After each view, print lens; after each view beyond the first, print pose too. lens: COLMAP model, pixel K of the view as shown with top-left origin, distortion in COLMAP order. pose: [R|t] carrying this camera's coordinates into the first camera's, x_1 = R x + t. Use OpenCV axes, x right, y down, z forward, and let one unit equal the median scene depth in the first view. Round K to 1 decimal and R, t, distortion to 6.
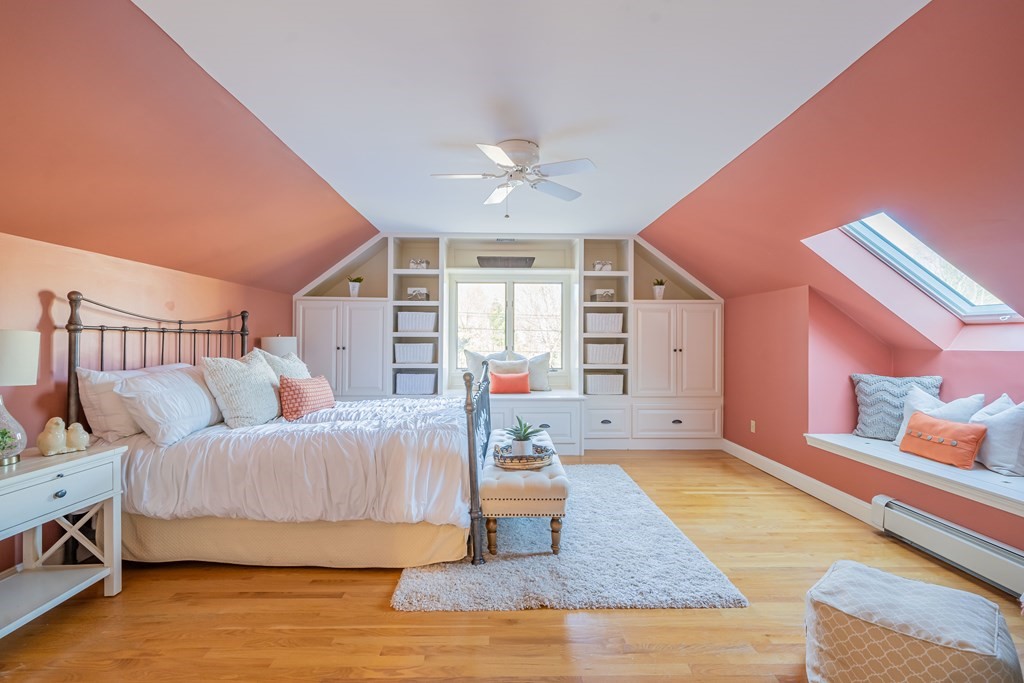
lens RADIAL K [[464.8, 0, 526.2], [0, 464.8, 337.0], [0, 0, 1]] dist [0.000637, 0.000879]
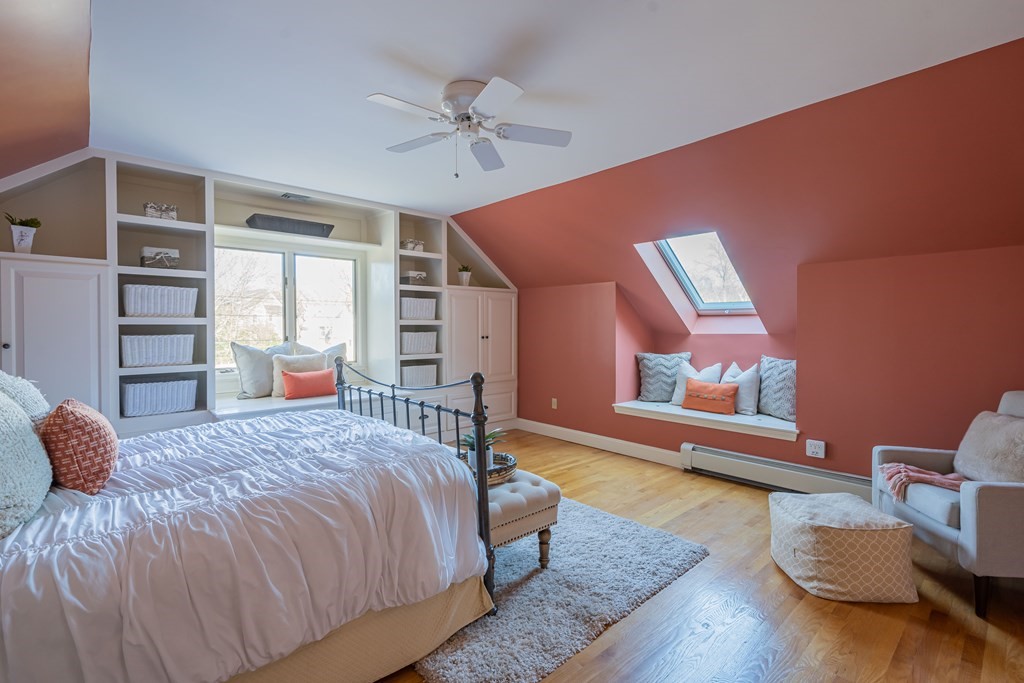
lens RADIAL K [[464.8, 0, 526.2], [0, 464.8, 337.0], [0, 0, 1]] dist [0.000637, 0.000879]
pose [[0.754992, -0.019414, 0.655446, -0.282860], [-0.000580, 0.999541, 0.030274, -0.003029], [-0.655733, -0.023237, 0.754635, 0.184921]]
